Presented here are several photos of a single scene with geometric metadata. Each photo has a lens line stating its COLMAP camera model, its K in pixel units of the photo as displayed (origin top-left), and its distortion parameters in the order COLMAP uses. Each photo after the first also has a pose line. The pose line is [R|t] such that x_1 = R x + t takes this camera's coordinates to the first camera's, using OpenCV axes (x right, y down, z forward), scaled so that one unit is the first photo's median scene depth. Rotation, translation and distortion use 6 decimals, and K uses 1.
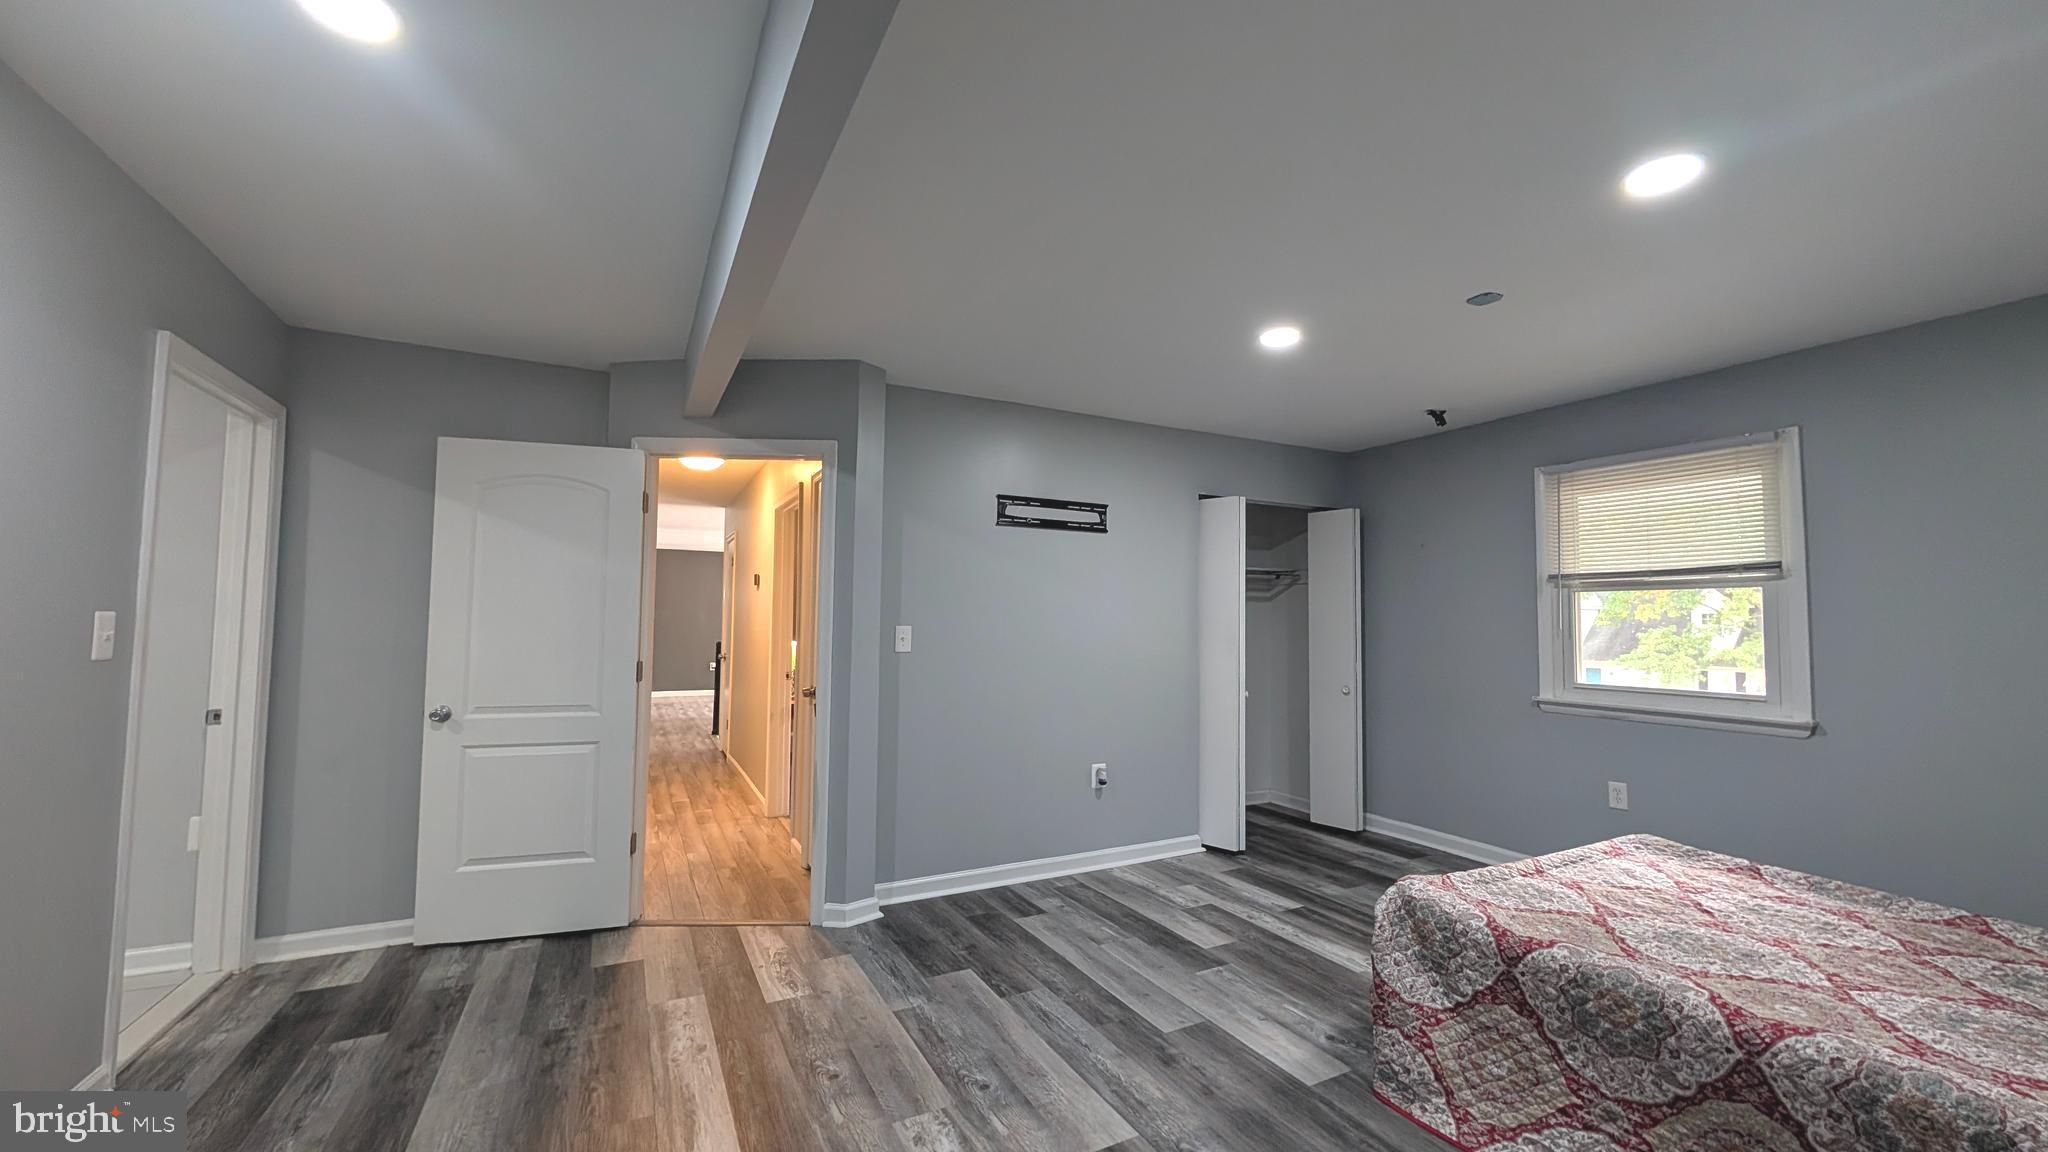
lens RADIAL K [[769.8, 0, 1018.8], [0, 769.8, 580.6], [0, 0, 1]] dist [0.001196, 0.000135]
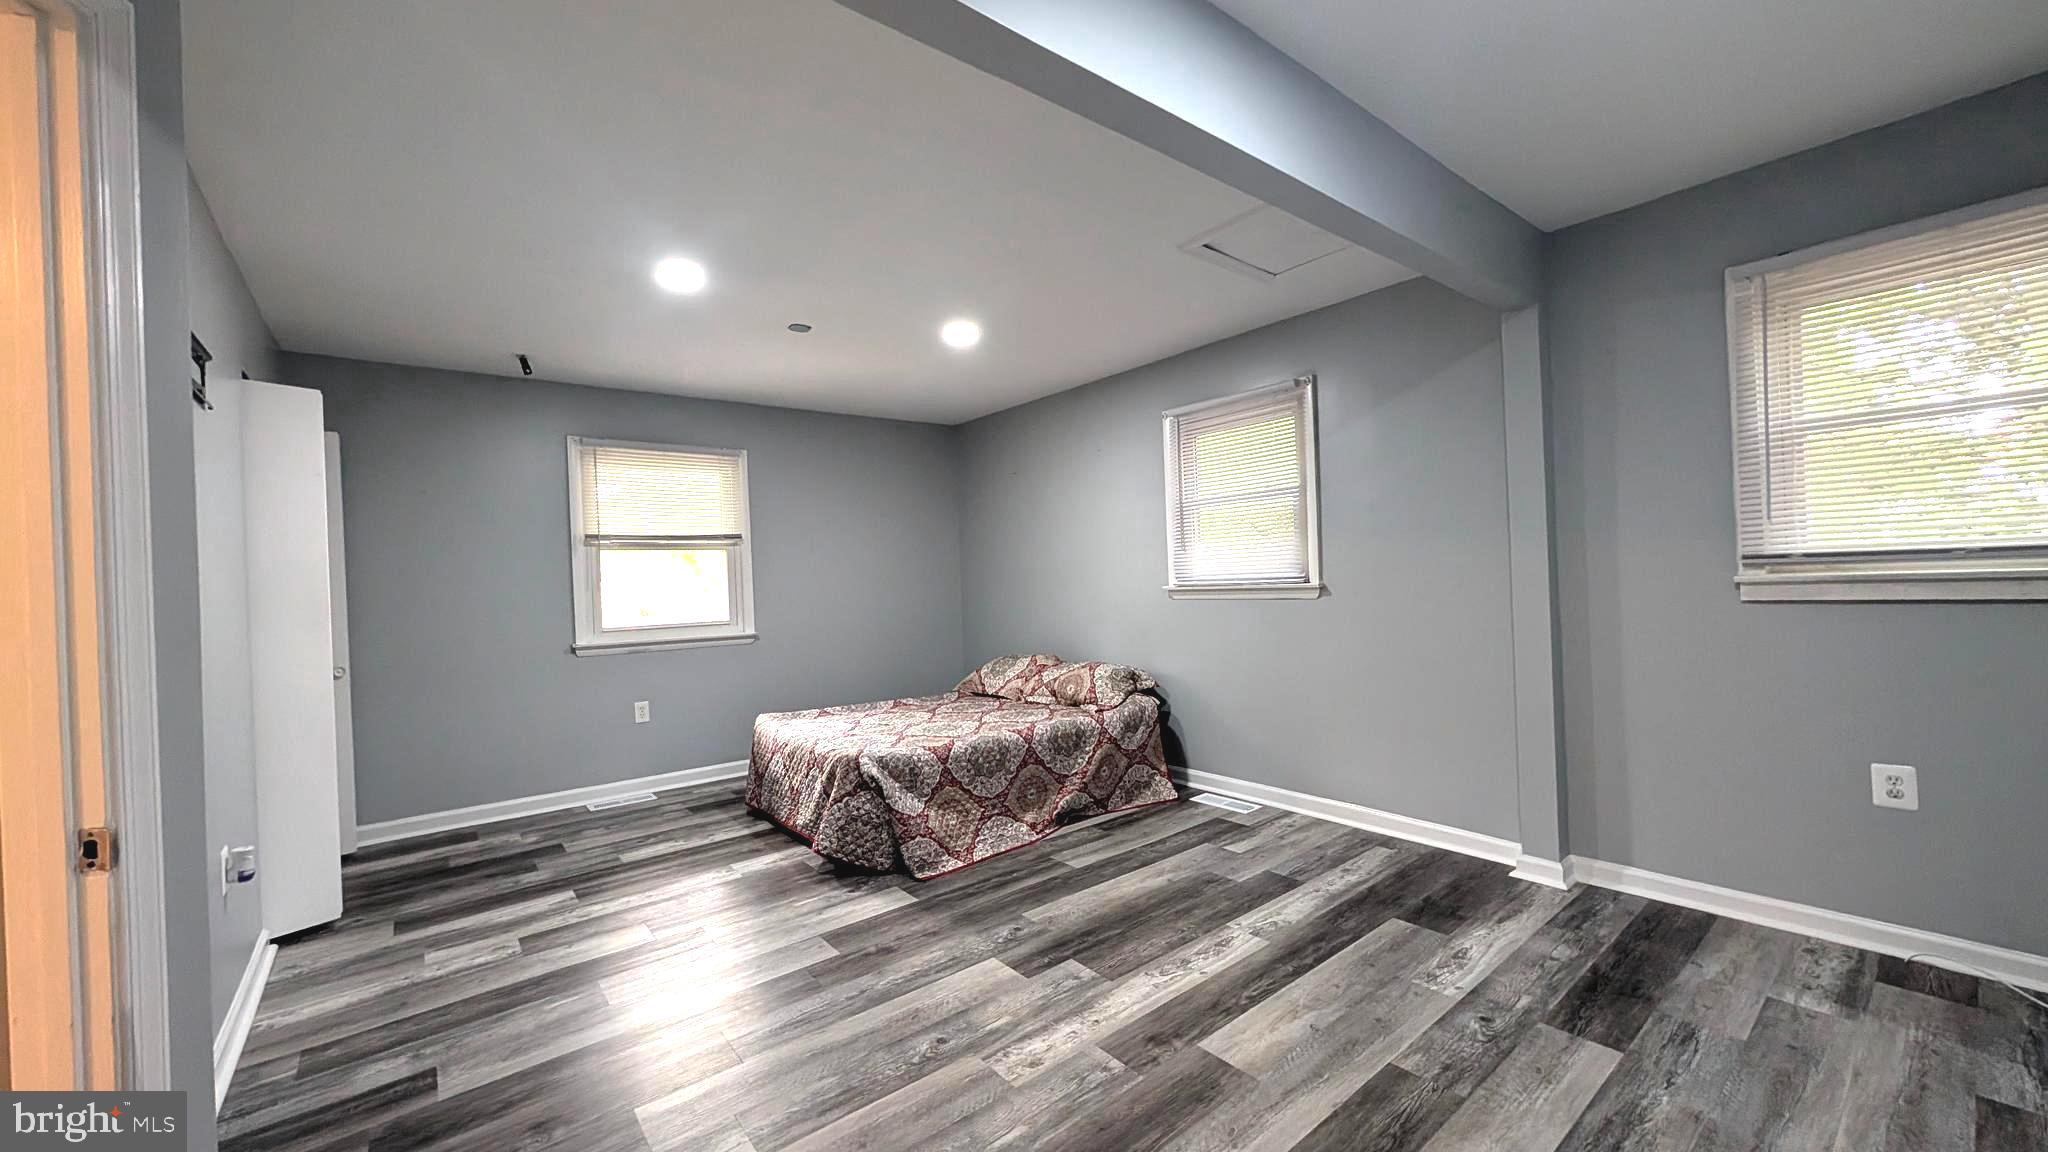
lens RADIAL K [[769.8, 0, 1018.8], [0, 769.8, 580.6], [0, 0, 1]] dist [0.001196, 0.000135]
pose [[-0.194074, -0.005135, 0.980973, -0.994428], [-0.019999, 0.999799, 0.001277, 0.083273], [-0.980783, -0.019370, -0.194138, 1.098791]]
